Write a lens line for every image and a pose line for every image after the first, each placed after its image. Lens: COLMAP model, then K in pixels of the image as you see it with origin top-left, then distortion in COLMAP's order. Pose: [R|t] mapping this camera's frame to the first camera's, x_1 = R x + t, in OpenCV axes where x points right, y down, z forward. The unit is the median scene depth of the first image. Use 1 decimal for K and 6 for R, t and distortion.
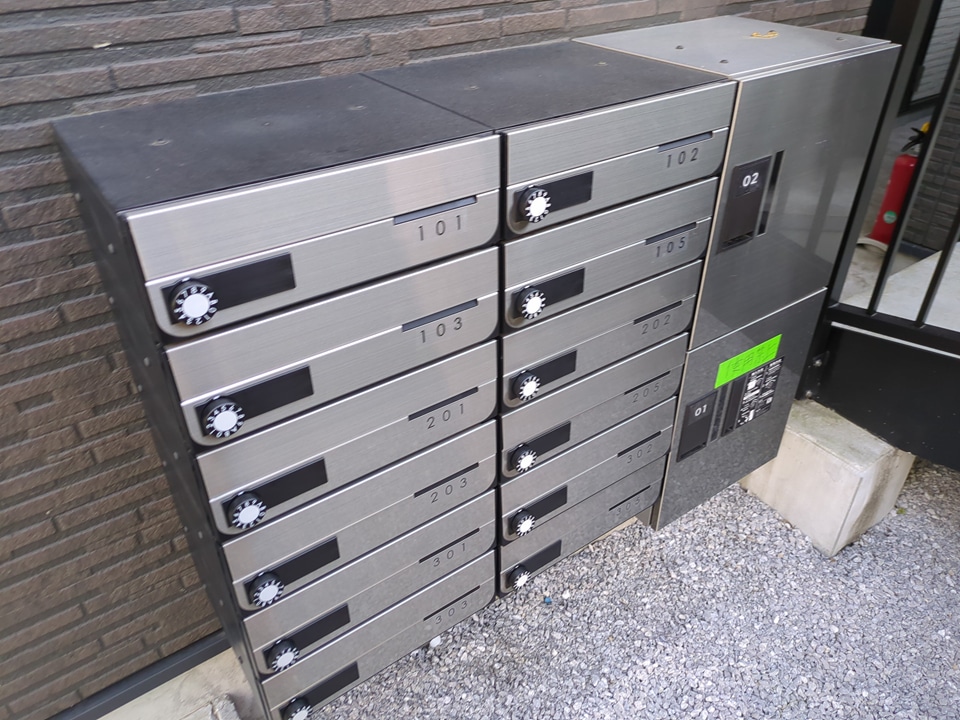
lens RADIAL K [[723.7, 0, 480.0], [0, 723.7, 360.0], [0, 0, 1]] dist [0.034869, -0.008393]
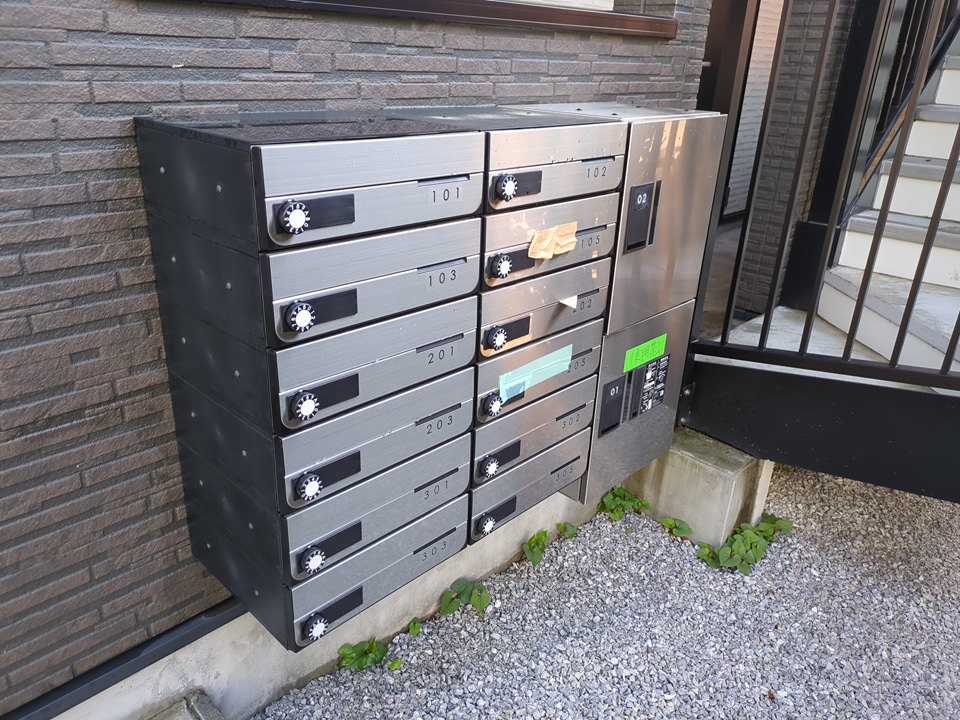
lens RADIAL K [[733.1, 0, 465.7], [0, 733.1, 355.4], [0, 0, 1]] dist [0.048879, -0.004364]
pose [[0.983427, -0.023928, 0.179718, -0.195553], [0.057750, 0.980964, -0.185405, 0.265668], [-0.171860, 0.192711, 0.966088, -0.203590]]
